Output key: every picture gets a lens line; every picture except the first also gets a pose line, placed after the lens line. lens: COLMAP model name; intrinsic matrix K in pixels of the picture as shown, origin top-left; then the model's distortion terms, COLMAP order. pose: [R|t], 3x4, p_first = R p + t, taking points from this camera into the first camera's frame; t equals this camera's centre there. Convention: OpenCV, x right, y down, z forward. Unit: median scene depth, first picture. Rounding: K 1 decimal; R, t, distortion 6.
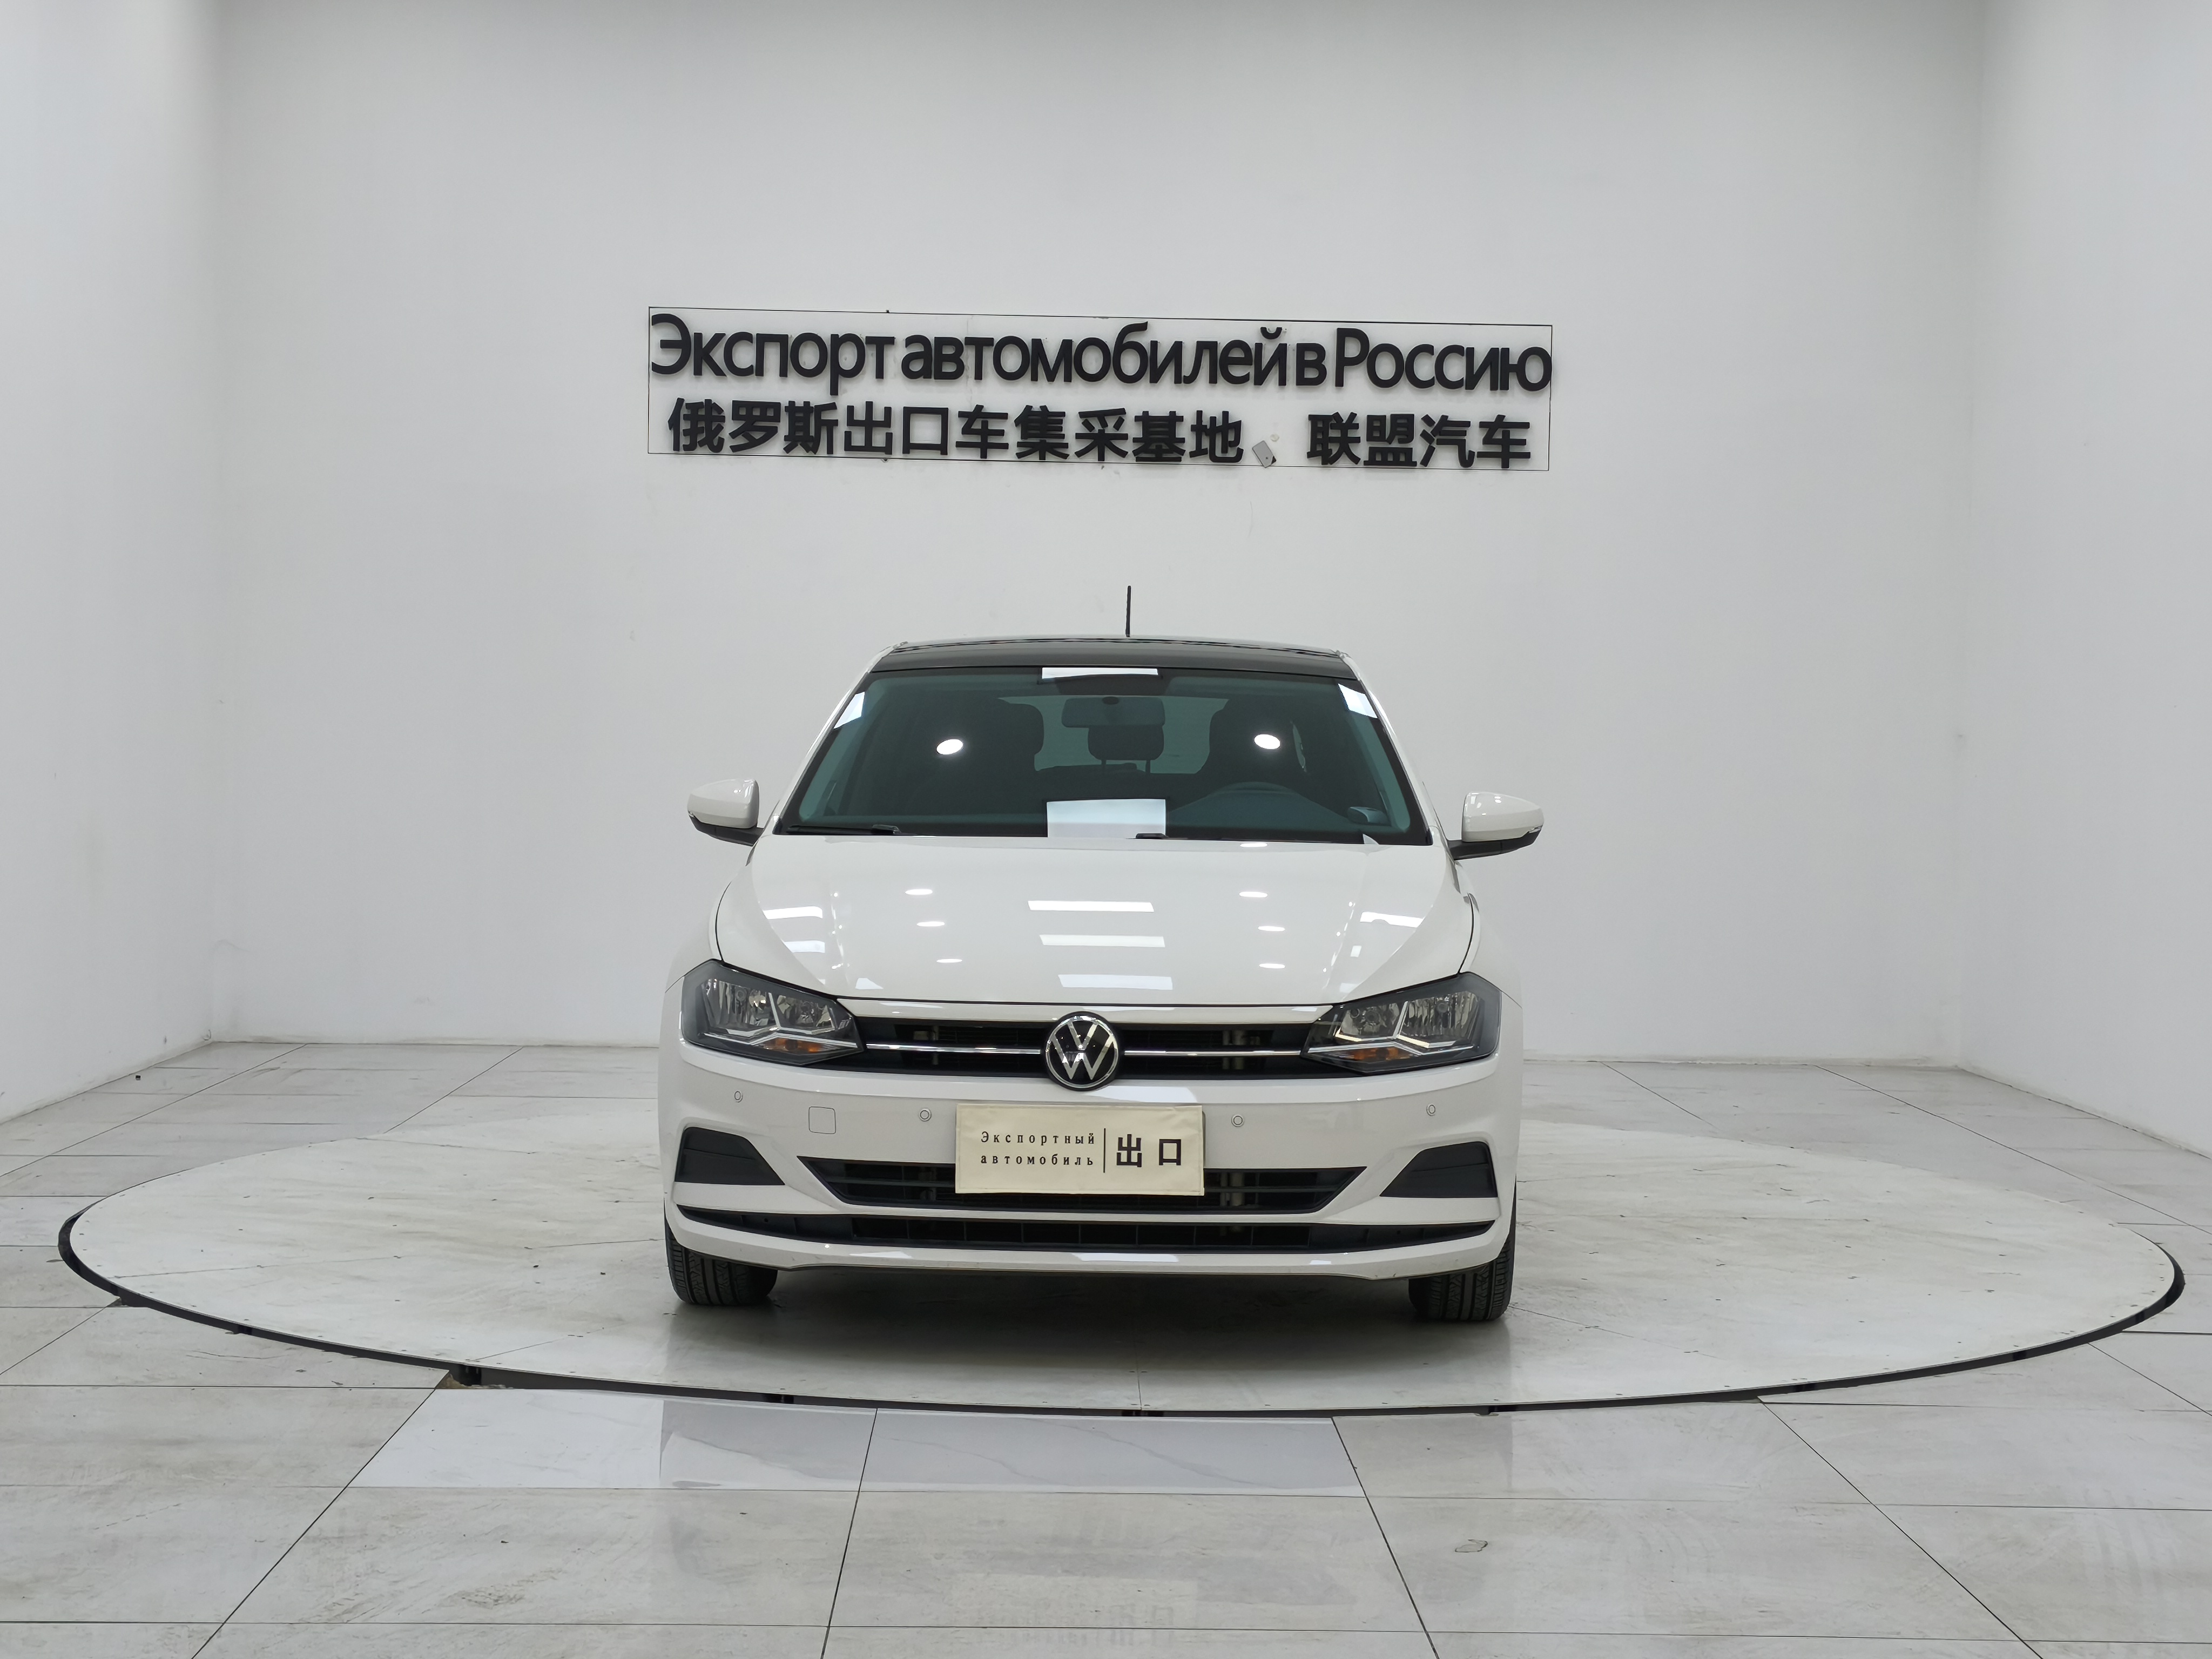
lens RADIAL K [[3377.8, 0, 1113.1], [0, 3377.8, 899.4], [0, 0, 1]] dist [0.054110, -0.156600]
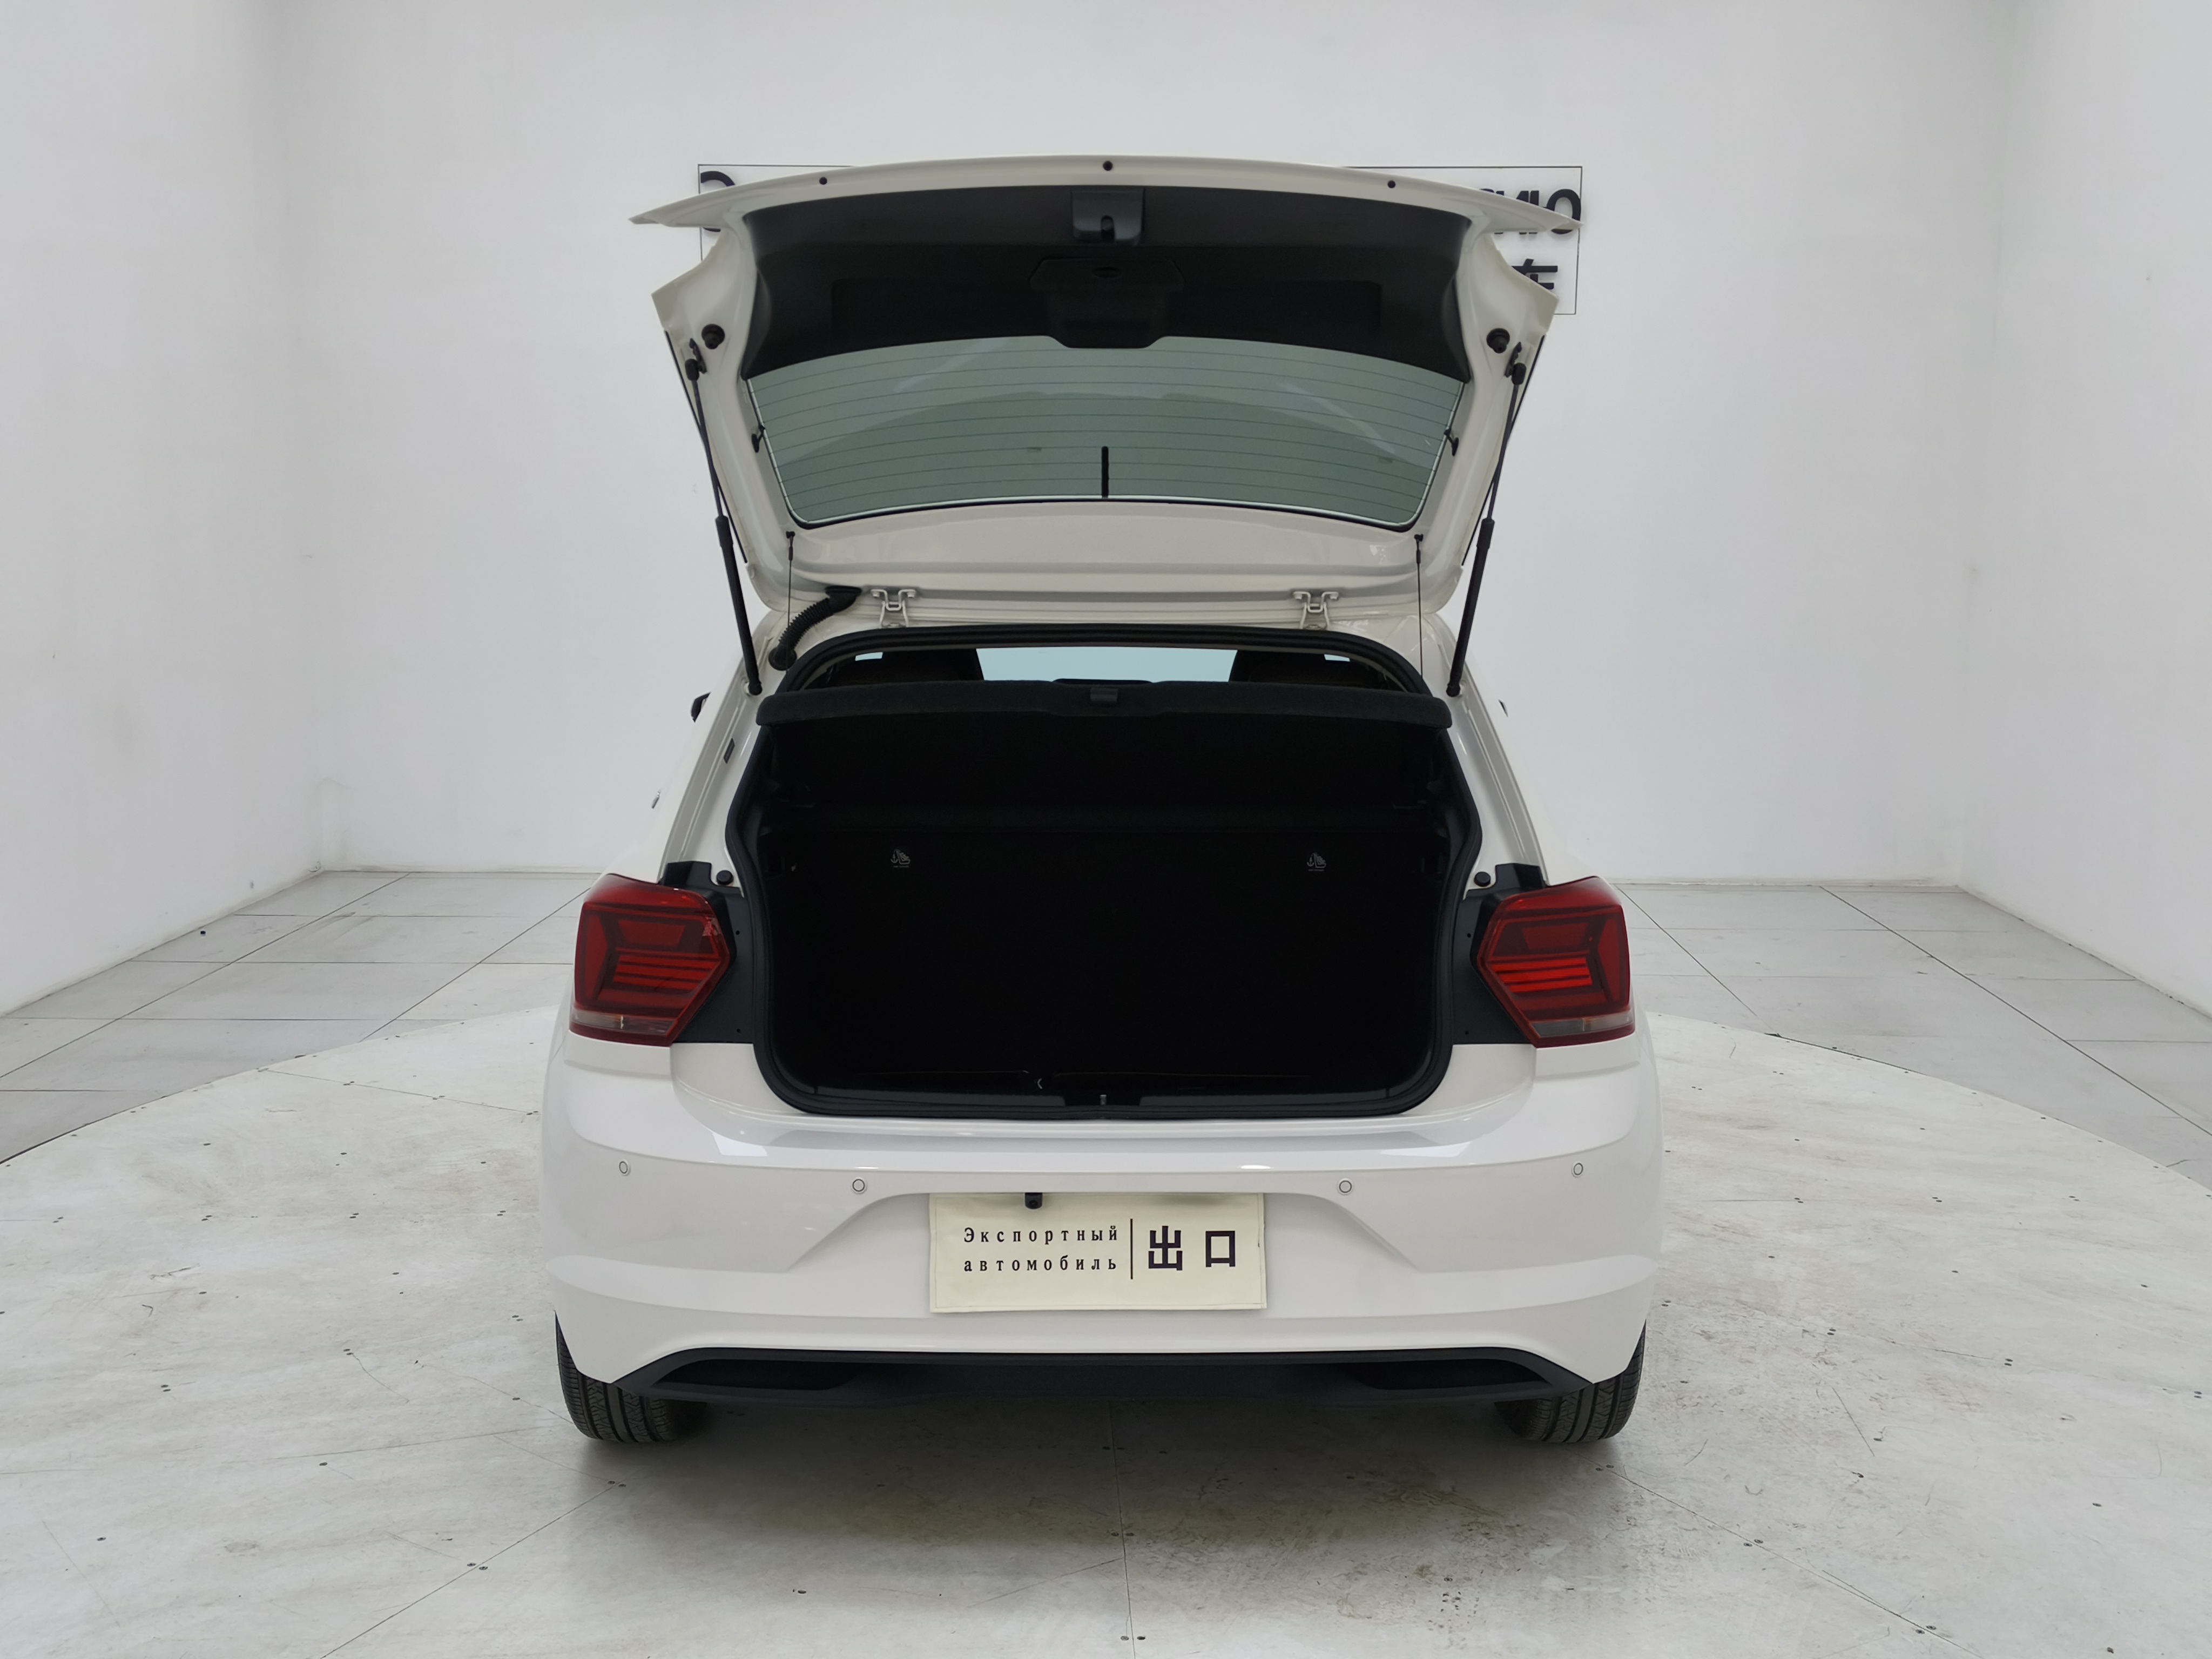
lens RADIAL K [[2061.6, 0, 1106.0], [0, 2061.6, 829.5], [0, 0, 1]] dist [0.029798, -0.000757]
pose [[0.999567, -0.007606, -0.028410, 0.003398], [0.010711, 0.993787, 0.110780, -0.042346], [0.027391, -0.111036, 0.993439, 0.355028]]
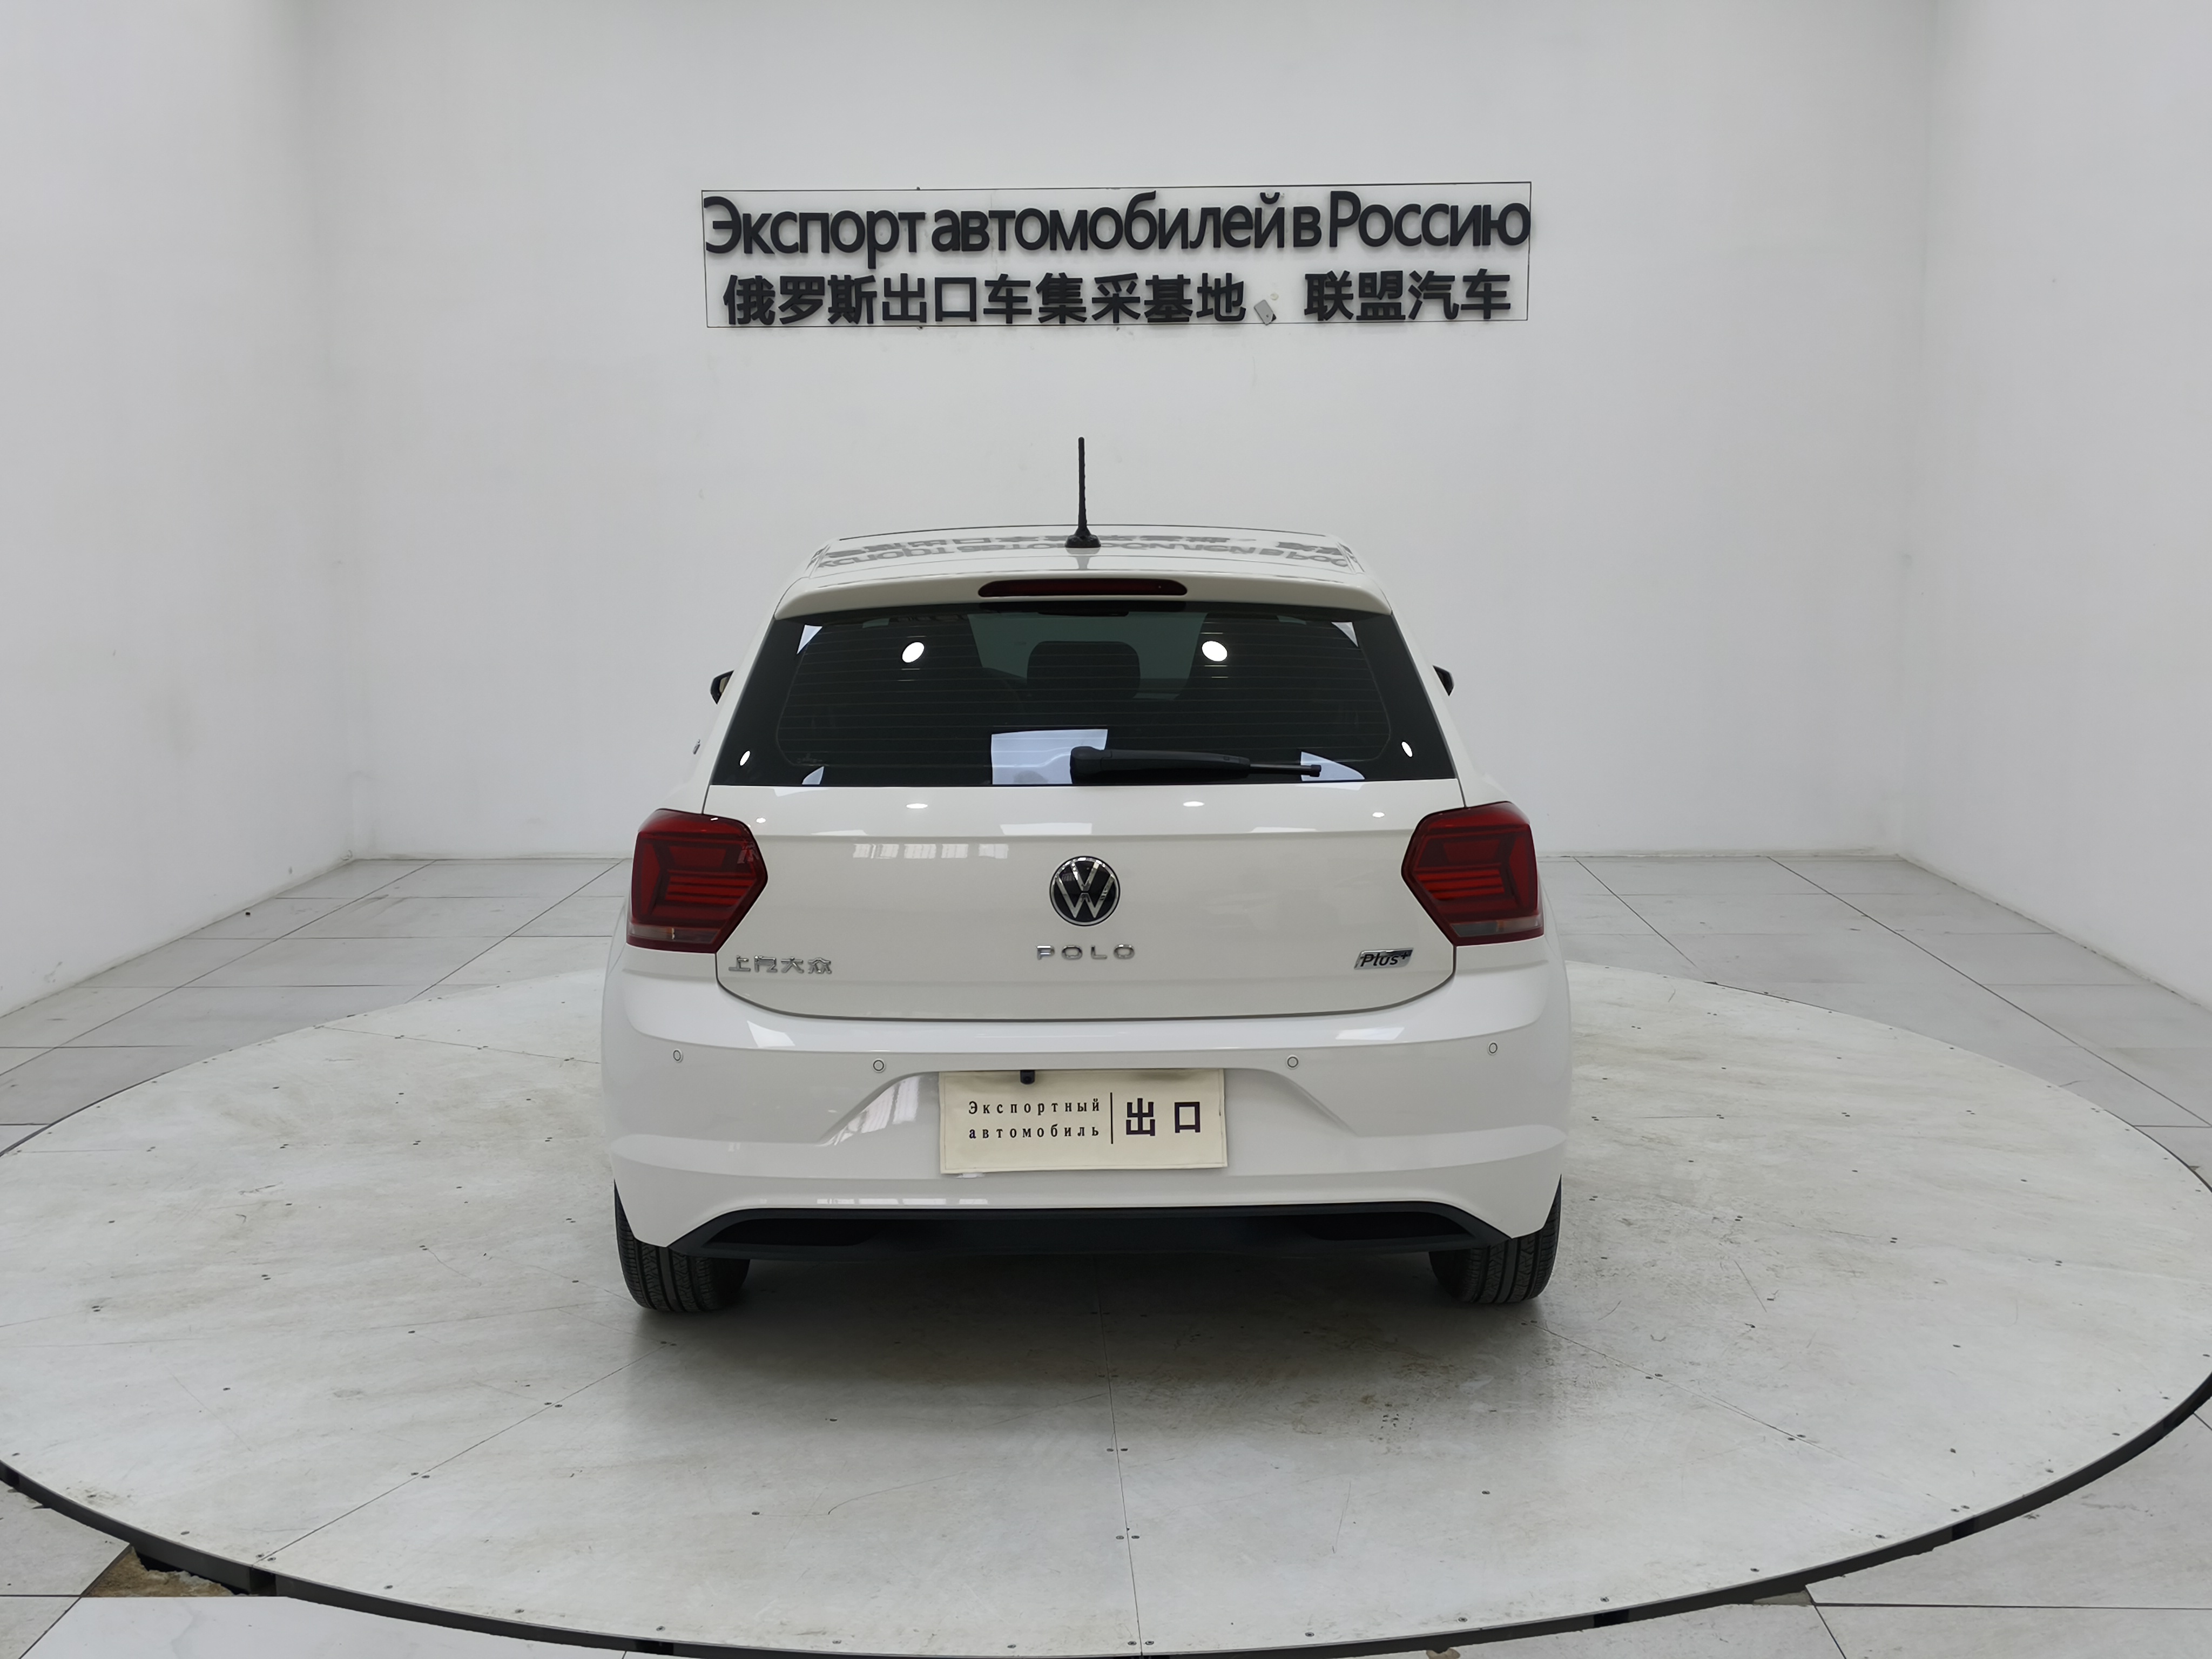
lens RADIAL K [[2137.1, 0, 1103.9], [0, 2137.1, 838.6], [0, 0, 1]] dist [0.039435, -0.001870]
pose [[0.999428, -0.021238, -0.026322, 0.007213], [0.023766, 0.994725, 0.099788, -0.032778], [0.024064, -0.100357, 0.994660, 0.291877]]
